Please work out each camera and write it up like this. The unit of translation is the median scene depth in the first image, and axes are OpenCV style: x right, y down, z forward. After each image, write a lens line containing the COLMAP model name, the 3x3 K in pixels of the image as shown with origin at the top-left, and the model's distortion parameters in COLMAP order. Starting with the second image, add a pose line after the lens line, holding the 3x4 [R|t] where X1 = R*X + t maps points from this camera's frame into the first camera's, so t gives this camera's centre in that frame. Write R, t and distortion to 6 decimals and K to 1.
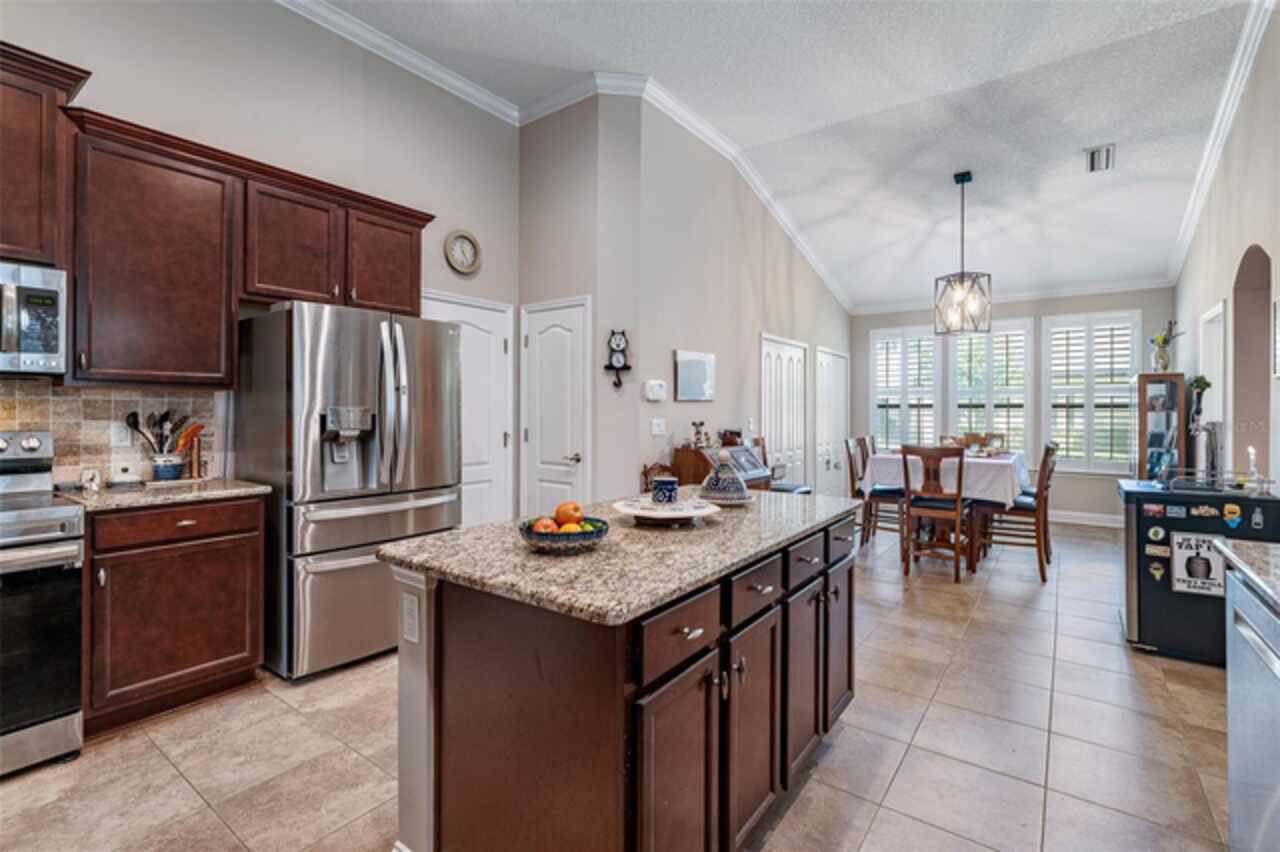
lens RADIAL K [[579.4, 0, 641.4], [0, 579.4, 409.1], [0, 0, 1]] dist [-0.005874, 0.001190]
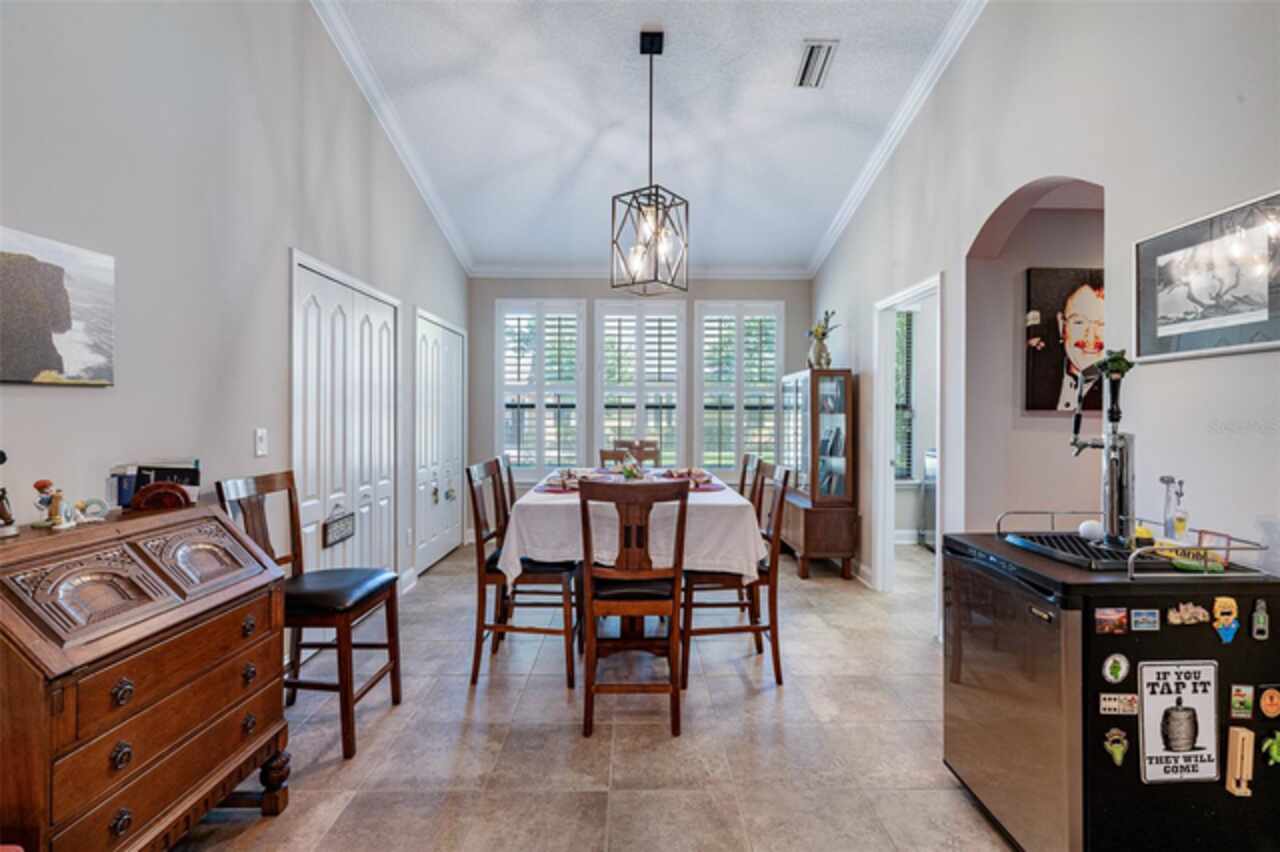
lens RADIAL K [[579.4, 0, 640.1], [0, 579.4, 416.6], [0, 0, 1]] dist [-0.005874, 0.001190]
pose [[0.797969, -0.003777, 0.602687, 0.178953], [-0.002777, 0.999947, 0.009944, 0.000637], [-0.602693, -0.009608, 0.797916, 0.539850]]
